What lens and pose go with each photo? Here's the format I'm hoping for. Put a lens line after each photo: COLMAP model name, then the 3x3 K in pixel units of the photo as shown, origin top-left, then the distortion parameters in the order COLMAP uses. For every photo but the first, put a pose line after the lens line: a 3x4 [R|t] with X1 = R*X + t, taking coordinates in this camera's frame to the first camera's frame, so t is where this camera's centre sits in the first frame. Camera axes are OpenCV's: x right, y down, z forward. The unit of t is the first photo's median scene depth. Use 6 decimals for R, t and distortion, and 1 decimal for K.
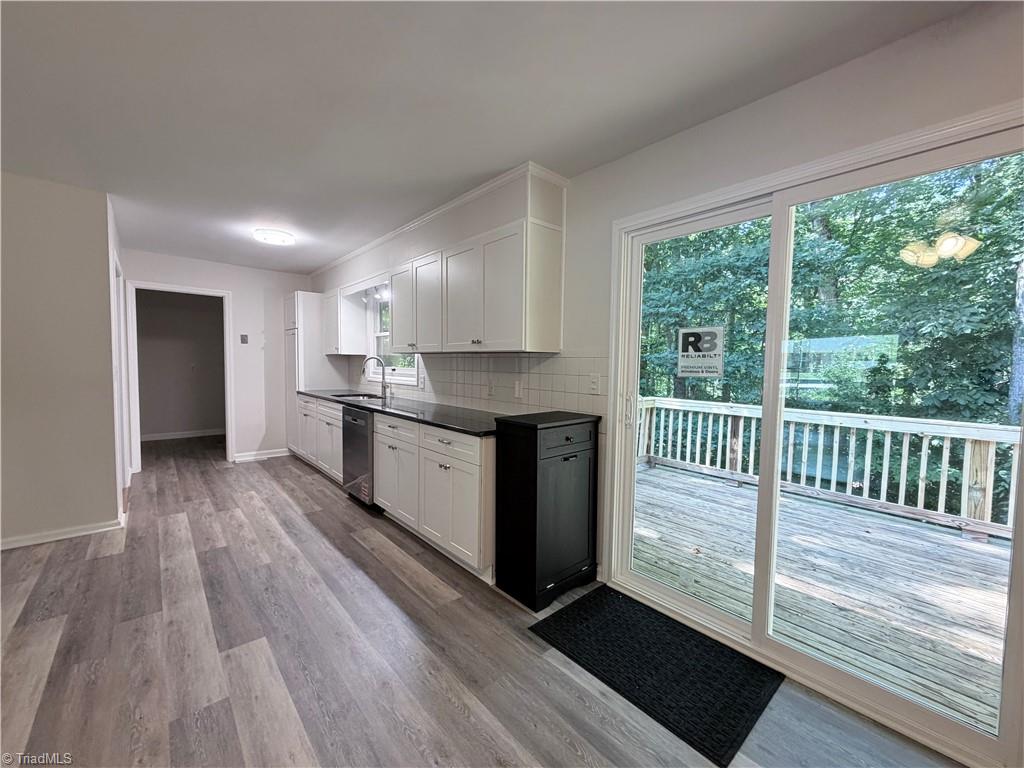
lens RADIAL K [[410.9, 0, 512.0], [0, 410.9, 384.0], [0, 0, 1]] dist [0.001606, -0.000073]
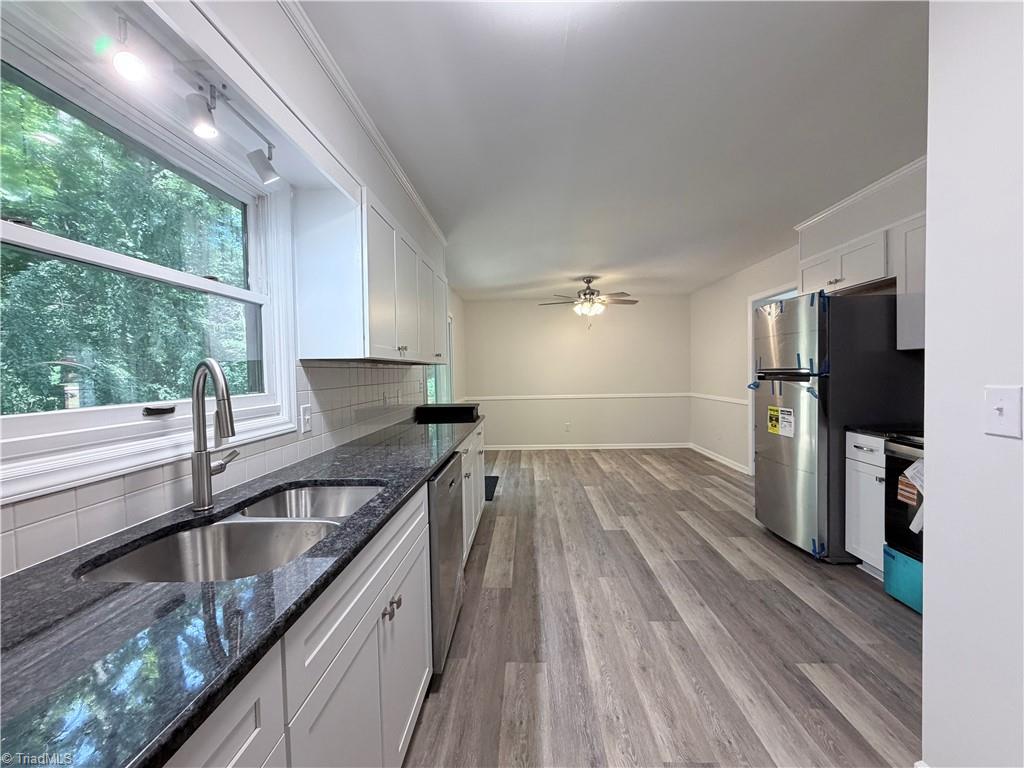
lens RADIAL K [[410.9, 0, 512.0], [0, 410.9, 384.0], [0, 0, 1]] dist [0.001606, -0.000073]
pose [[-0.724244, -0.018180, 0.689304, -0.887391], [0.046417, 0.996100, 0.075041, -0.085280], [-0.687980, 0.086343, -0.720575, 1.456336]]
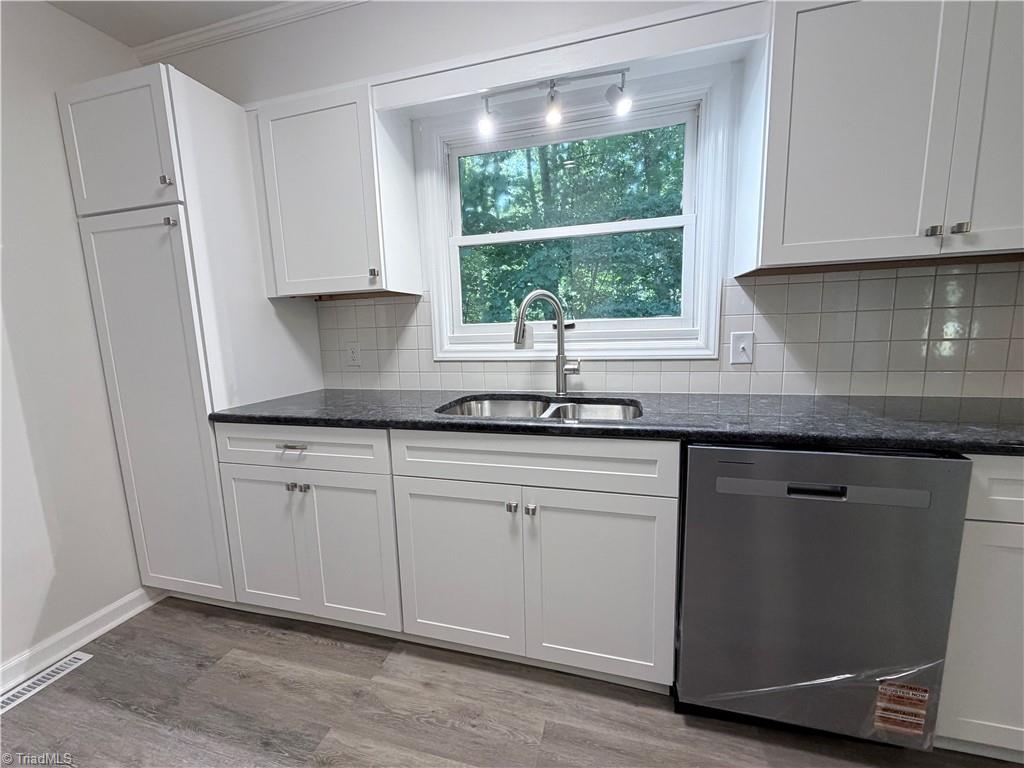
lens RADIAL K [[410.9, 0, 512.0], [0, 410.9, 384.0], [0, 0, 1]] dist [0.001606, -0.000073]
pose [[0.837422, -0.114387, 0.534453, -0.778922], [0.069783, 0.992228, 0.103022, -0.033407], [-0.542084, -0.048977, 0.838896, 0.972008]]
